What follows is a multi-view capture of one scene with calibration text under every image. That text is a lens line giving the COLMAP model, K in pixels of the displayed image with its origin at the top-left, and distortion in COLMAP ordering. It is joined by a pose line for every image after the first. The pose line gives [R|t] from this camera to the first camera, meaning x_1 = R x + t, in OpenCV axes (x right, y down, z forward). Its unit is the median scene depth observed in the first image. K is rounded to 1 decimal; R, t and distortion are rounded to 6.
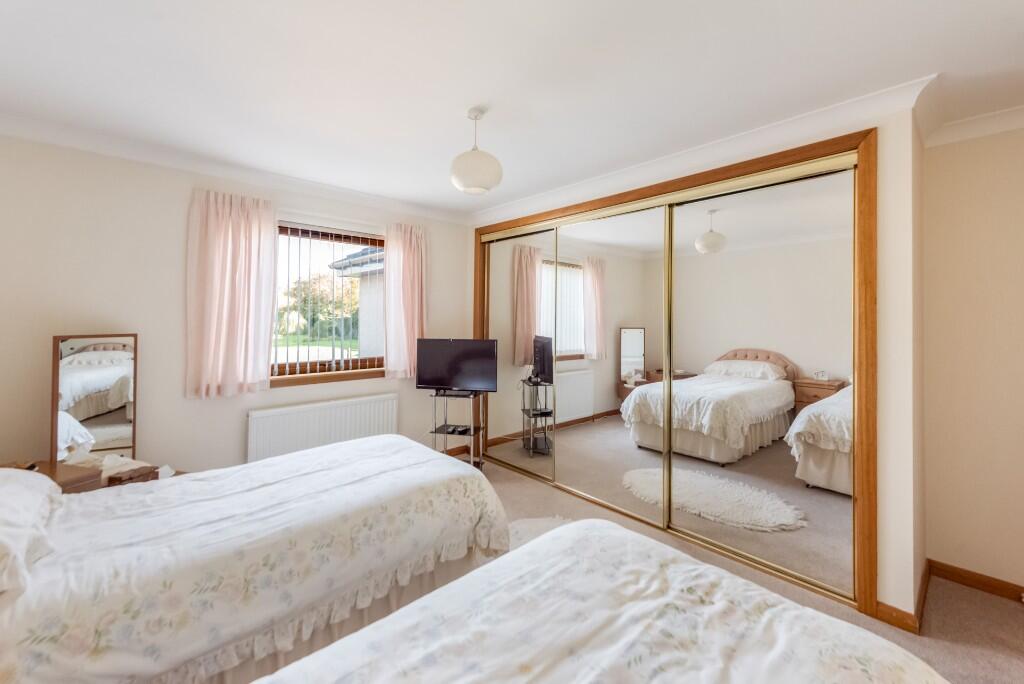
lens RADIAL K [[405.0, 0, 506.4], [0, 405.0, 321.4], [0, 0, 1]] dist [0.000305, -0.000060]
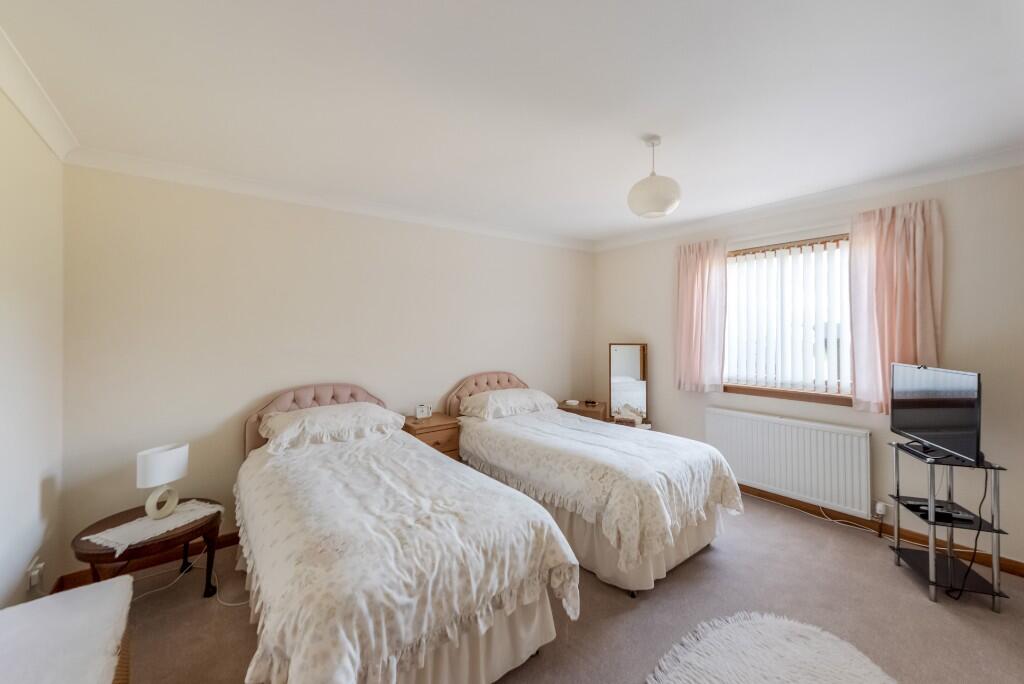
lens RADIAL K [[405.0, 0, 506.4], [0, 405.0, 321.4], [0, 0, 1]] dist [0.000305, -0.000060]
pose [[-0.071727, -0.020939, -0.997204, 1.790567], [-0.009179, 0.999751, -0.020333, -0.019519], [0.997382, 0.007695, -0.071901, 1.293083]]
